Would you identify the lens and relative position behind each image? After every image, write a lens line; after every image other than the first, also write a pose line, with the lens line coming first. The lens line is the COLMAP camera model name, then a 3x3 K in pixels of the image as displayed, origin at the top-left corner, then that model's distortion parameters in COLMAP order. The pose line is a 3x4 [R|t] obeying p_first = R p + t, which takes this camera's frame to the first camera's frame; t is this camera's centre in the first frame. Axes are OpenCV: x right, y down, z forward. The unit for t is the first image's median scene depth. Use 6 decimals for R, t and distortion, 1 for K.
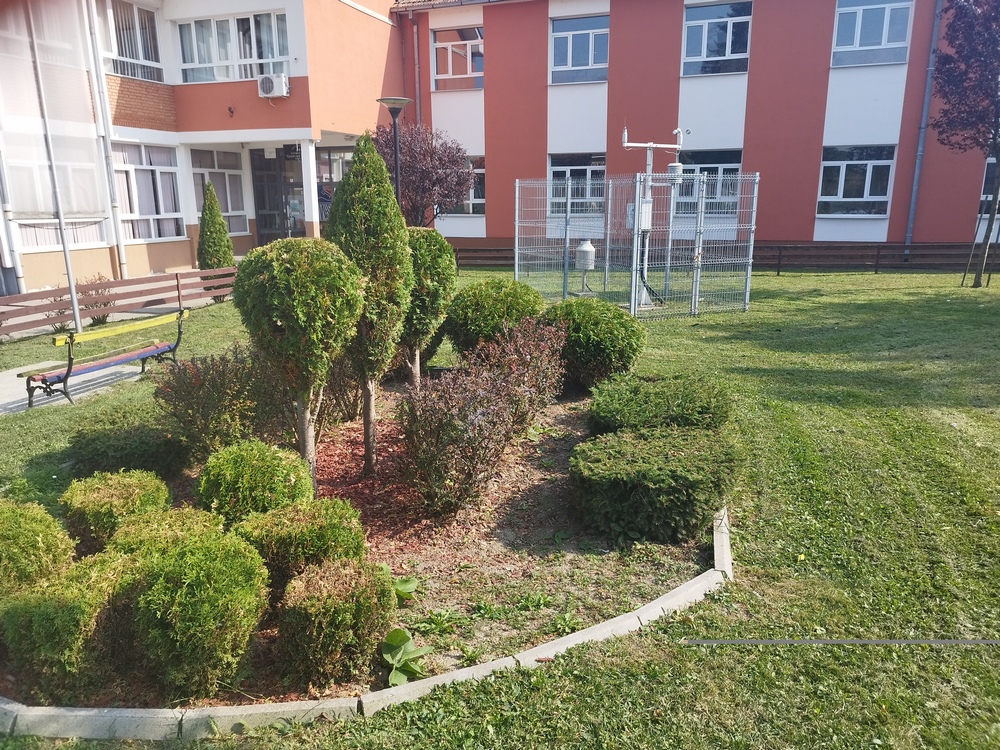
lens RADIAL K [[728.3, 0, 480.3], [0, 728.3, 369.9], [0, 0, 1]] dist [0.006953, 0.000526]
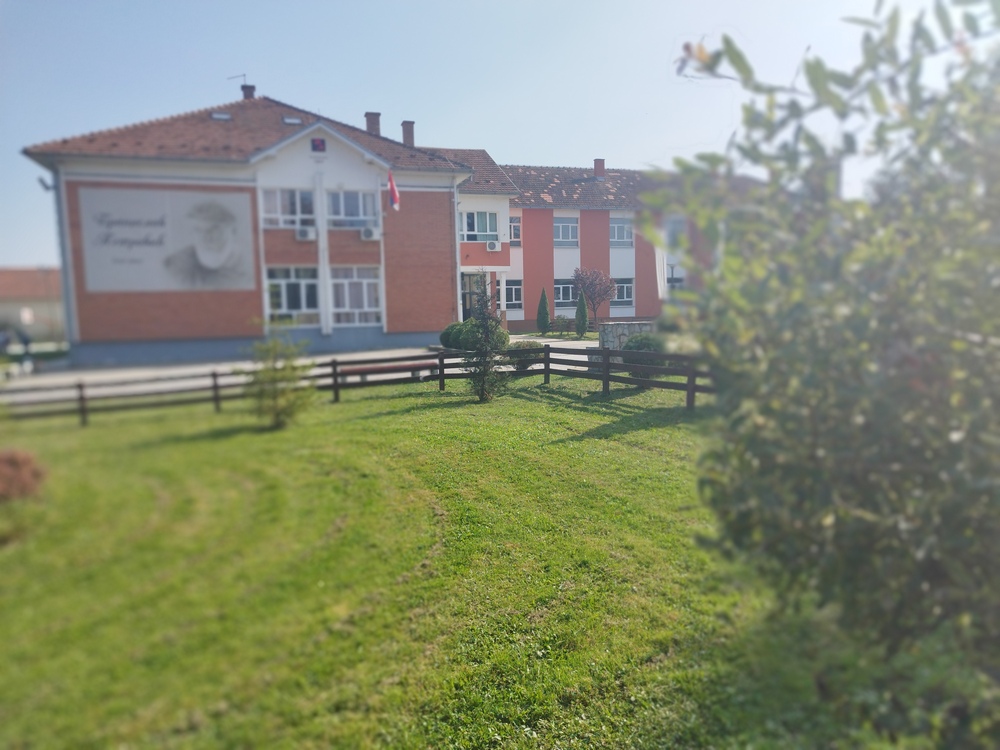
lens RADIAL K [[699.4, 0, 503.9], [0, 699.4, 375.5], [0, 0, 1]] dist [0.011337, 0.001543]
pose [[0.792201, -0.070055, 0.606225, -2.153056], [0.155468, 0.983780, -0.089477, 0.223938], [-0.590124, 0.165133, 0.790243, -0.761178]]
